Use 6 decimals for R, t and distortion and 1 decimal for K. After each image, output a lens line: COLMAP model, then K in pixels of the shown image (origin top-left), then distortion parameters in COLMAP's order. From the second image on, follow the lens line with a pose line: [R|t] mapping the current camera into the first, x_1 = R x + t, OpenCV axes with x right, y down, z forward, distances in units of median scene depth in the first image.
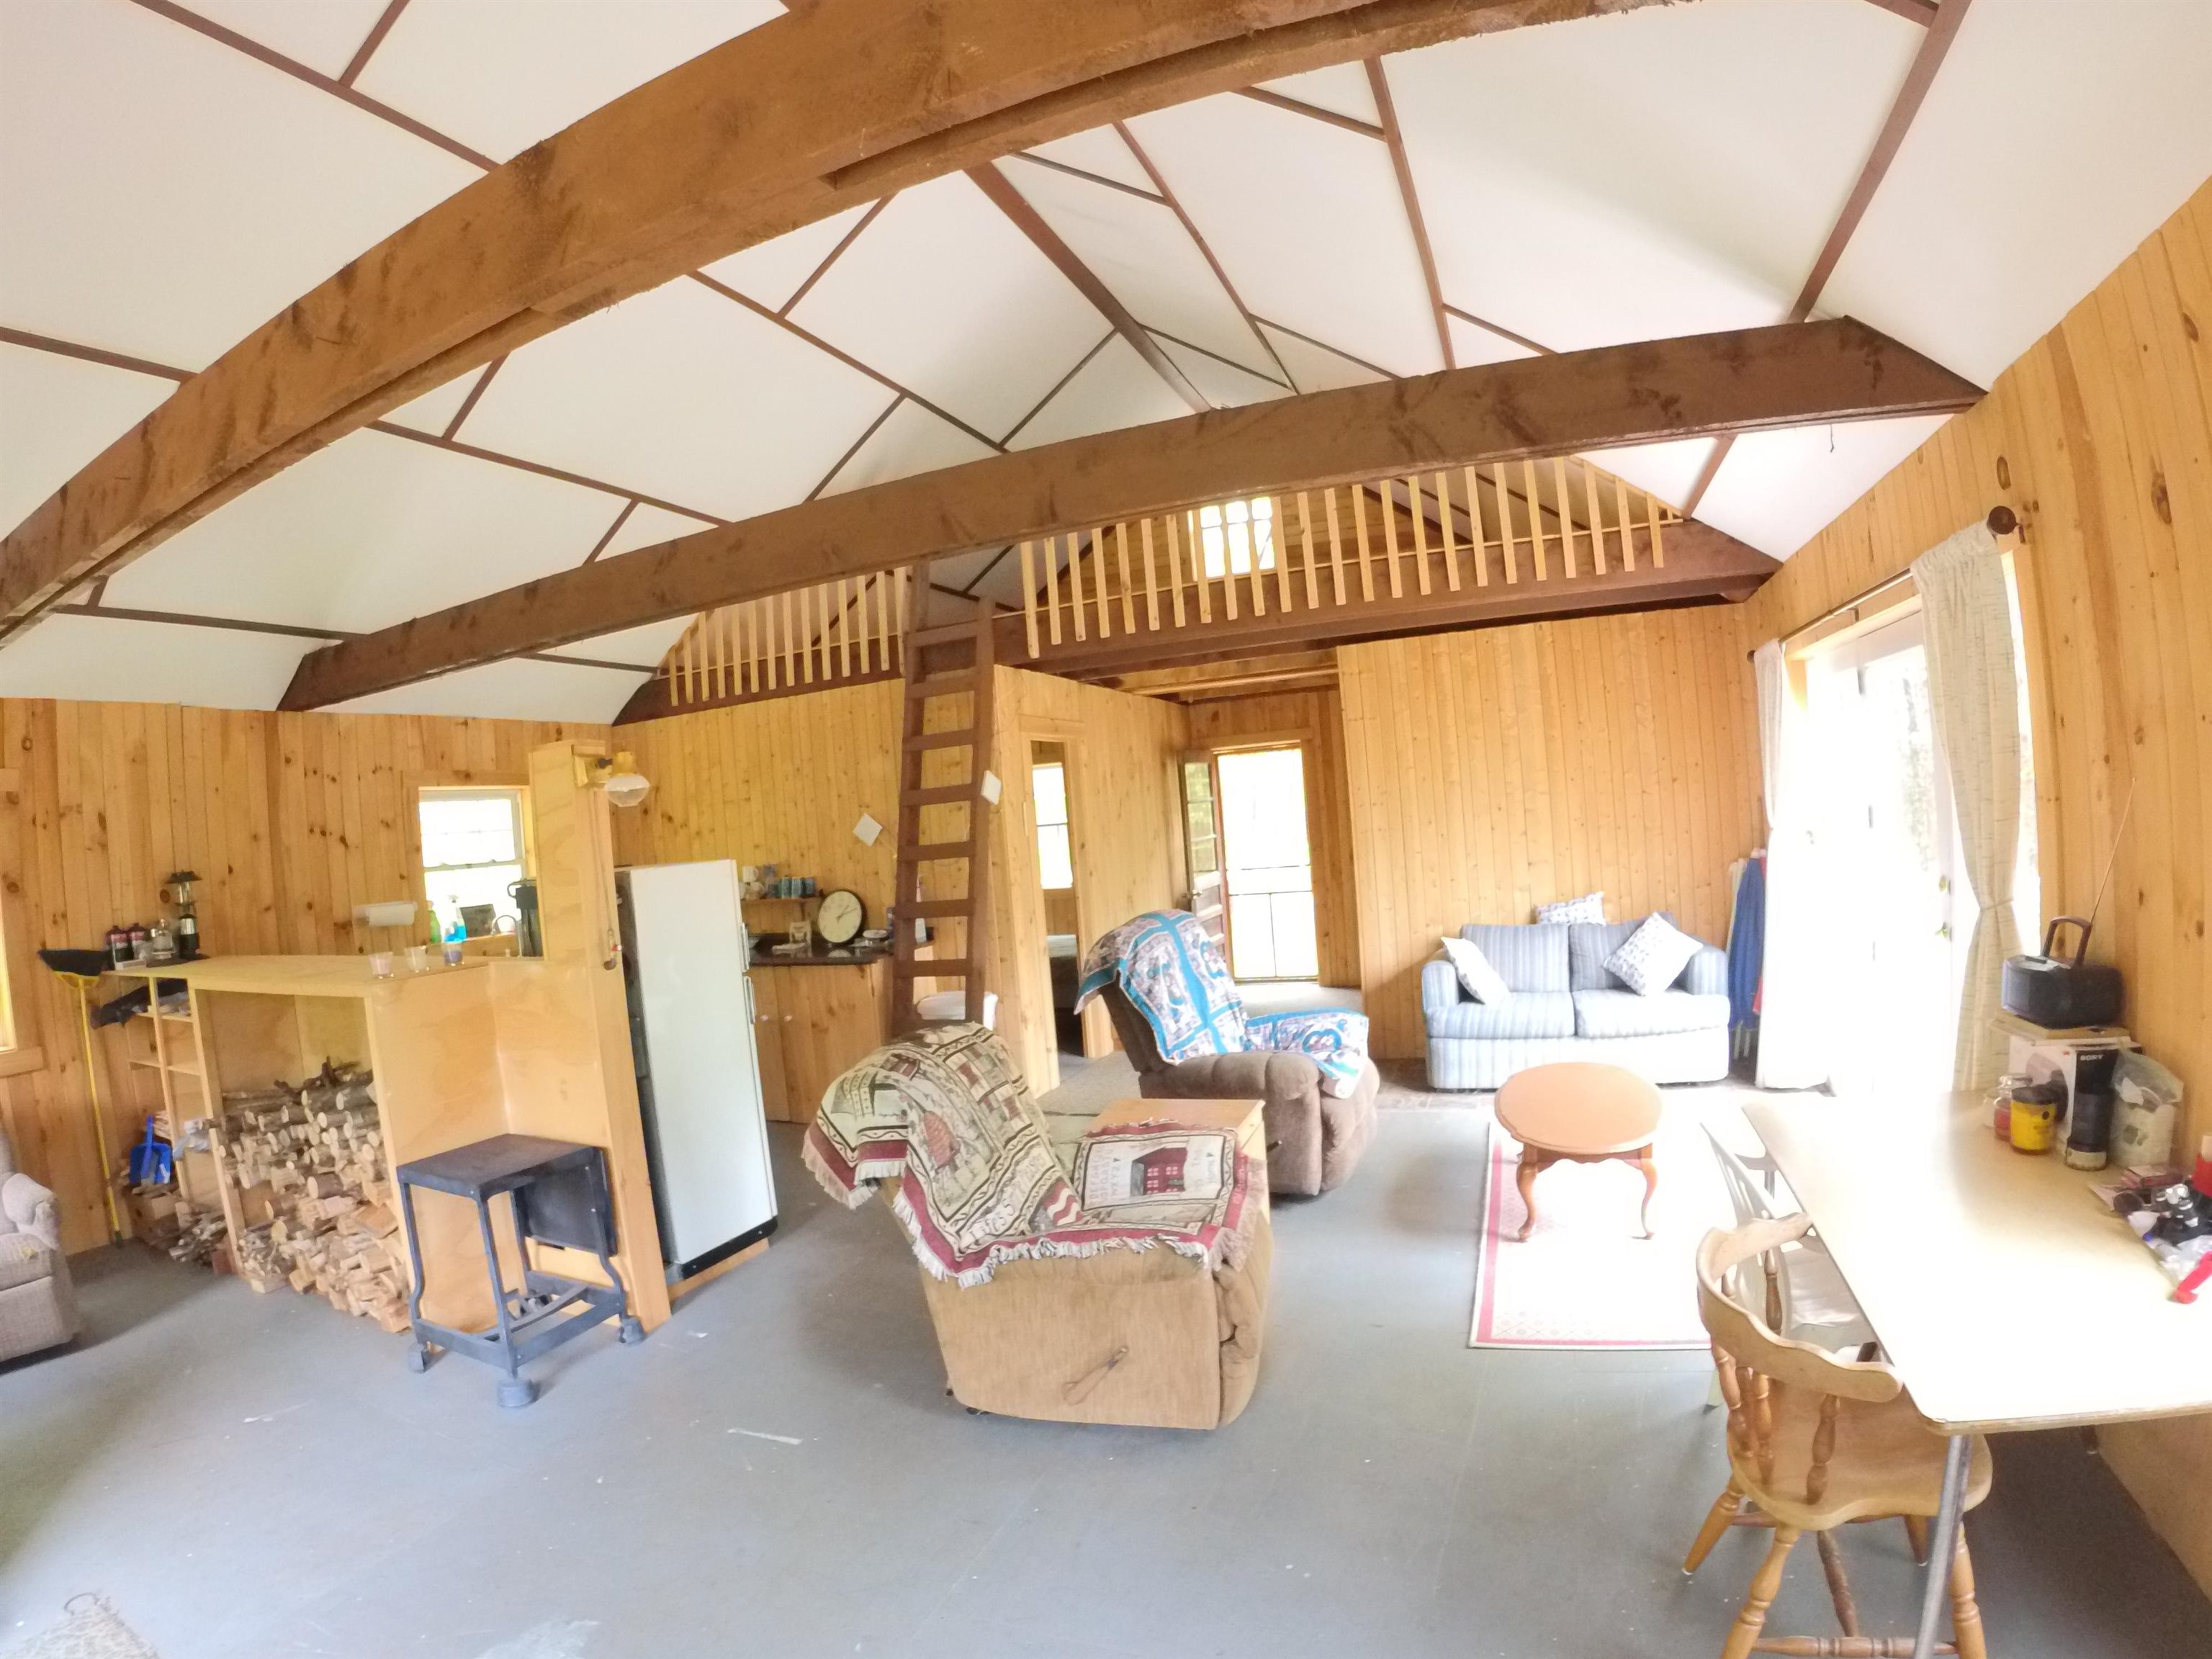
lens RADIAL K [[1110.1, 0, 1112.7], [0, 1110.1, 798.8], [0, 0, 1]] dist [-0.208768, 0.041023]
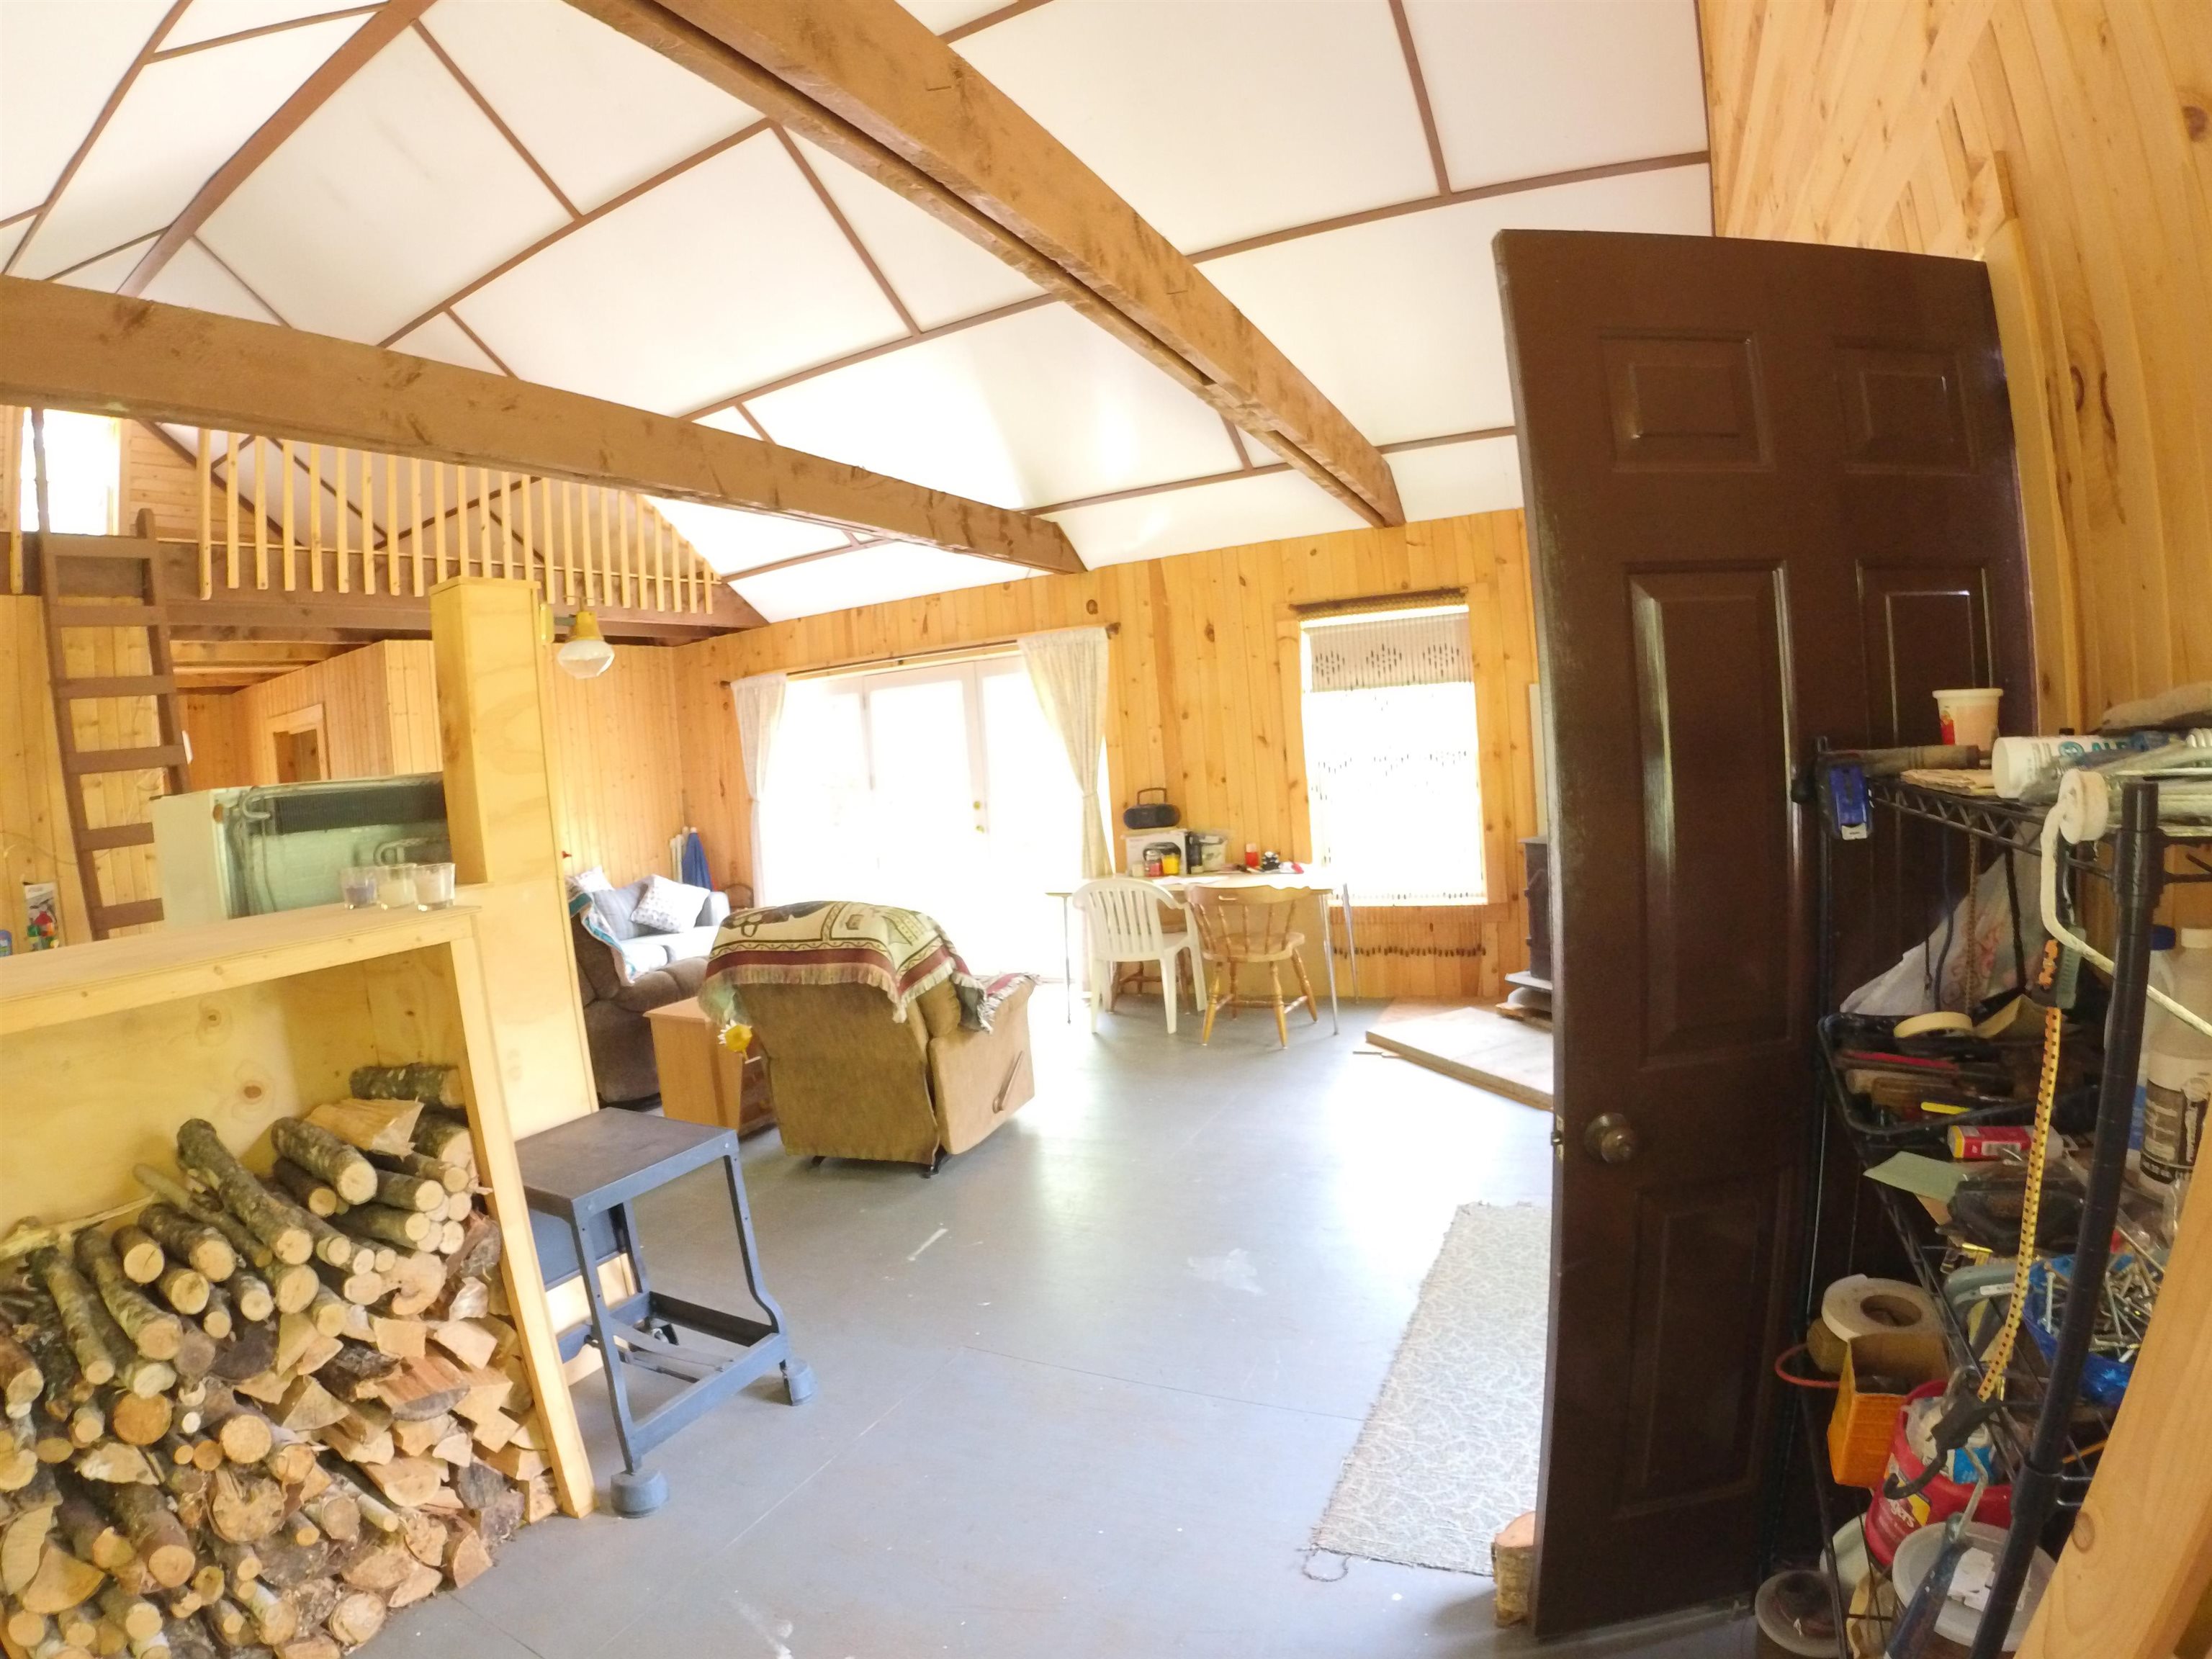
lens RADIAL K [[1110.1, 0, 1112.7], [0, 1110.1, 798.8], [0, 0, 1]] dist [-0.208768, 0.041023]
pose [[0.071476, 0.026079, 0.997101, -0.881392], [0.065938, 0.997348, -0.030812, 0.107121], [-0.995260, 0.067949, 0.069566, 0.385767]]
